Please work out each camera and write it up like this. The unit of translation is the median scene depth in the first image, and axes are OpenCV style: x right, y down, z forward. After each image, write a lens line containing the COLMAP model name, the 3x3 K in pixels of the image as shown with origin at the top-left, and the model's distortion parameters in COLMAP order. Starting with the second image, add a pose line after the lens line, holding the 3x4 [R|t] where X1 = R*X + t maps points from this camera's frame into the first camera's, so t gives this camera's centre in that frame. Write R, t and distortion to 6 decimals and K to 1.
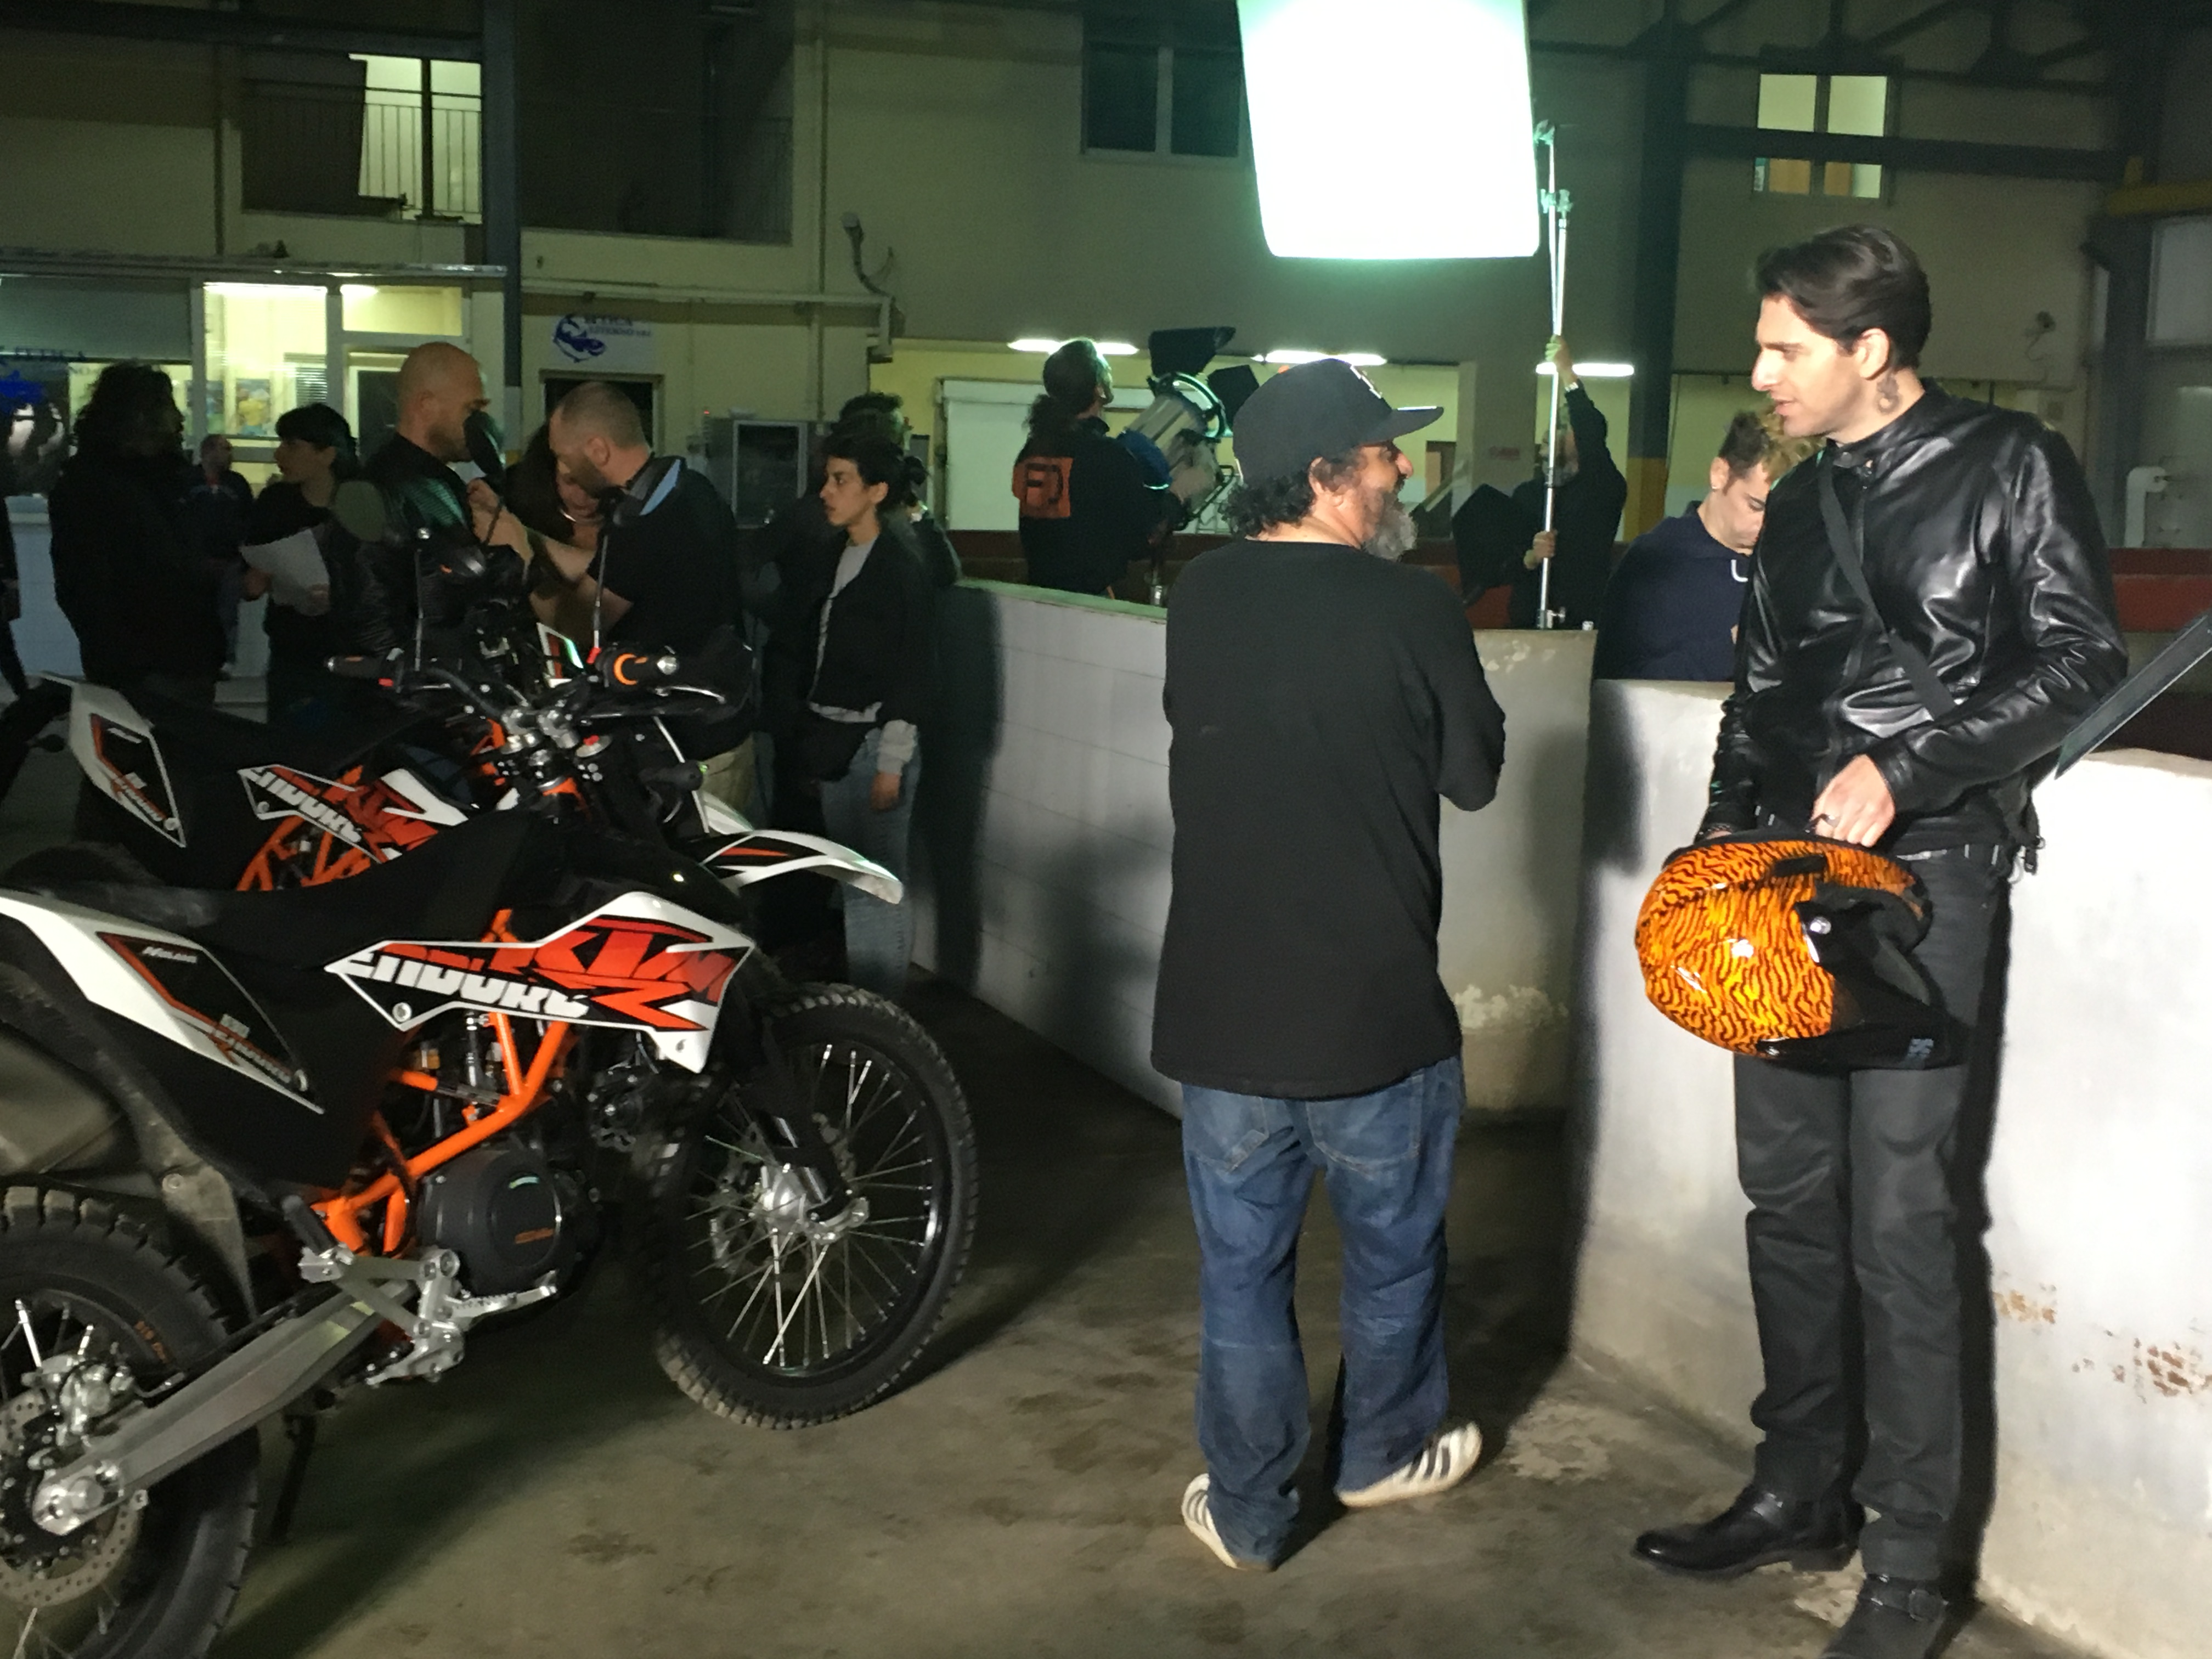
lens RADIAL K [[2780.9, 0, 1106.0], [0, 2780.9, 829.5], [0, 0, 1]] dist [0.247347, 0.012819]
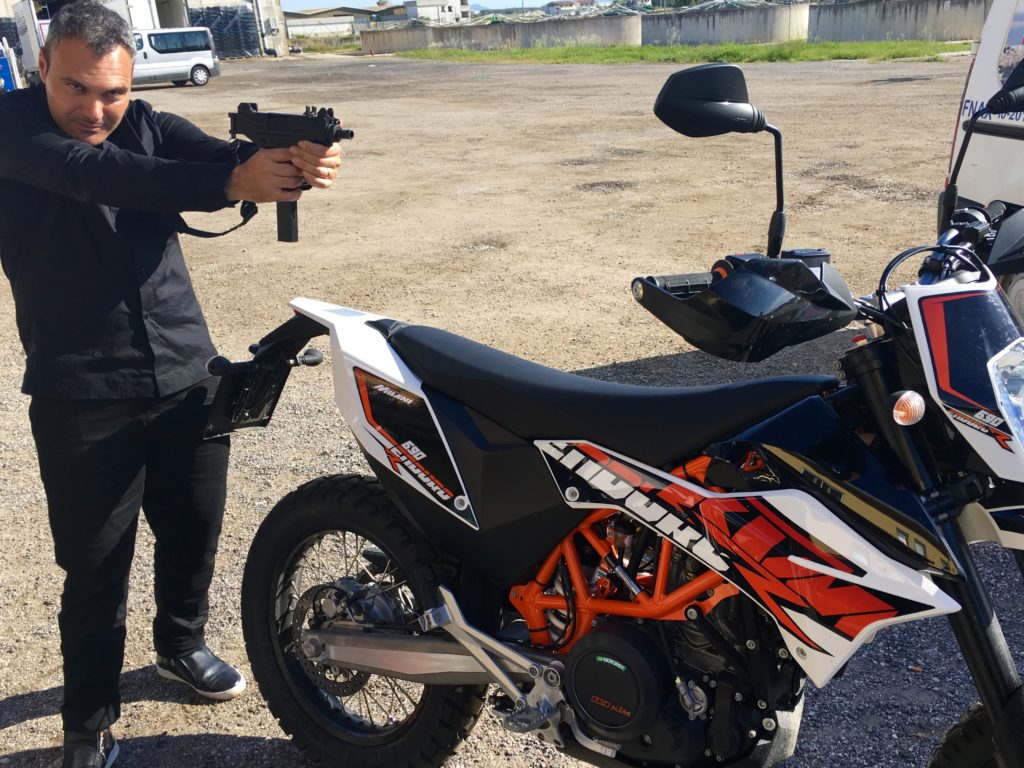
lens RADIAL K [[955.9, 0, 555.1], [0, 955.9, 383.0], [0, 0, 1]] dist [0.083634, 0.004220]
pose [[-0.046125, 0.293886, -0.954727, 0.159512], [-0.086288, 0.951000, 0.296907, -0.113729], [0.995202, 0.096076, -0.018506, 0.960536]]
